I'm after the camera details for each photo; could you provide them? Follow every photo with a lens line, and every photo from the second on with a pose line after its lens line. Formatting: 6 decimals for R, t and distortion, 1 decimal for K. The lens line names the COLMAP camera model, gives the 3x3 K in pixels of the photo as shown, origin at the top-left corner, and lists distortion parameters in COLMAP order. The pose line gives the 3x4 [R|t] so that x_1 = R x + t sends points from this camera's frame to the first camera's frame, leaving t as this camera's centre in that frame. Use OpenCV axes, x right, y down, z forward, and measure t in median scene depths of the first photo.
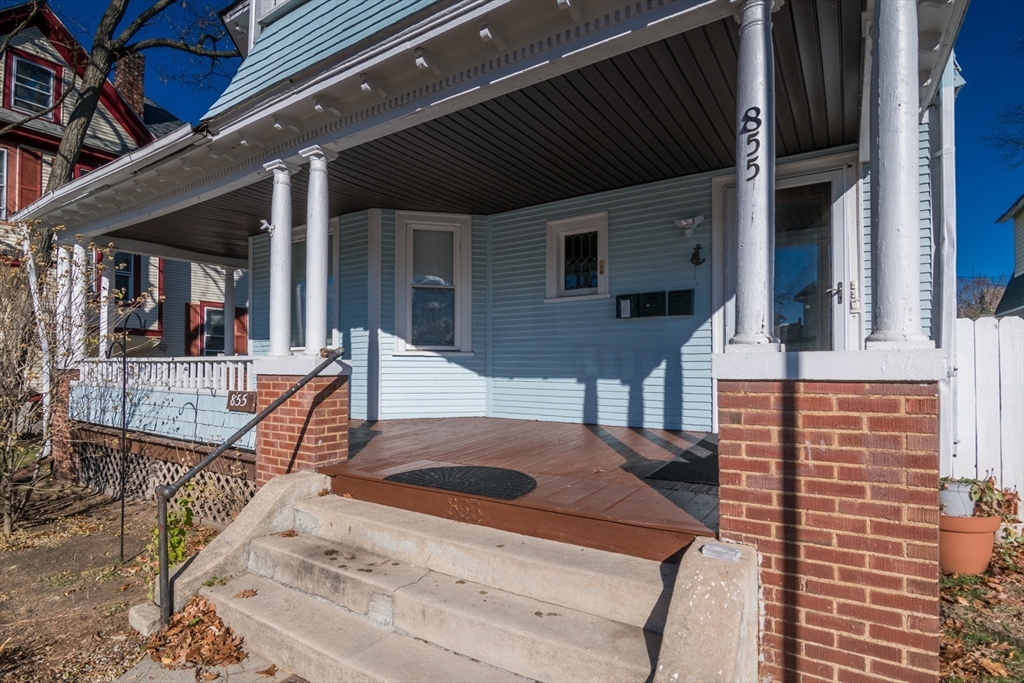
lens RADIAL K [[482.4, 0, 513.8], [0, 482.4, 326.5], [0, 0, 1]] dist [-0.004849, -0.002961]
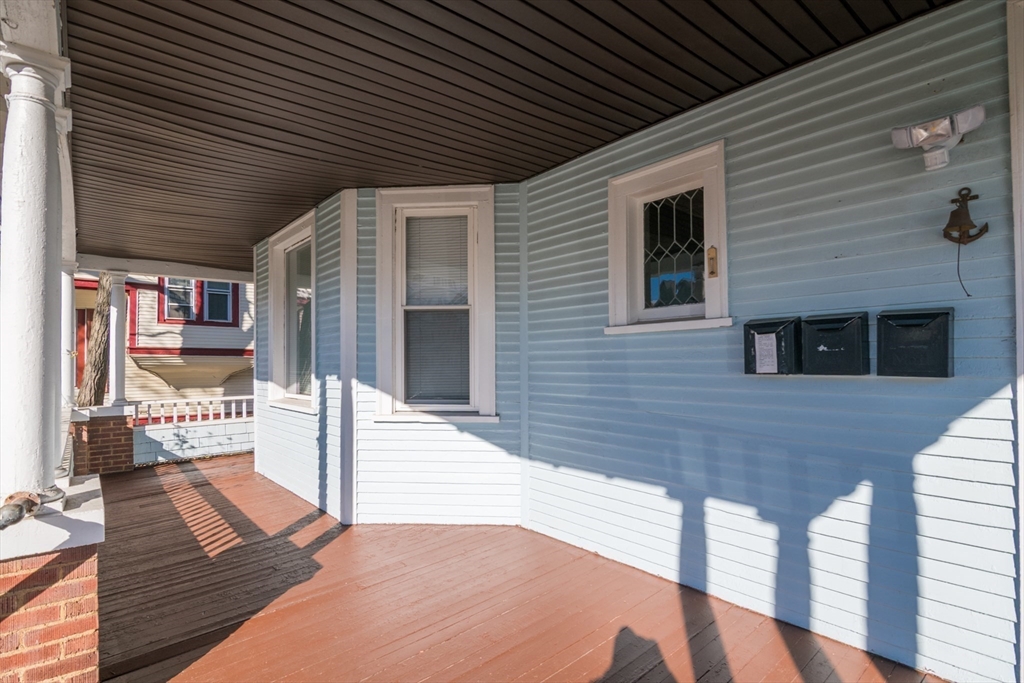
lens RADIAL K [[482.4, 0, 546.4], [0, 482.4, 337.5], [0, 0, 1]] dist [-0.004849, -0.002961]
pose [[0.967580, -0.023995, -0.251423, 0.135864], [0.034425, 0.998716, 0.037171, -0.068421], [0.250208, -0.044621, 0.967163, 0.476860]]
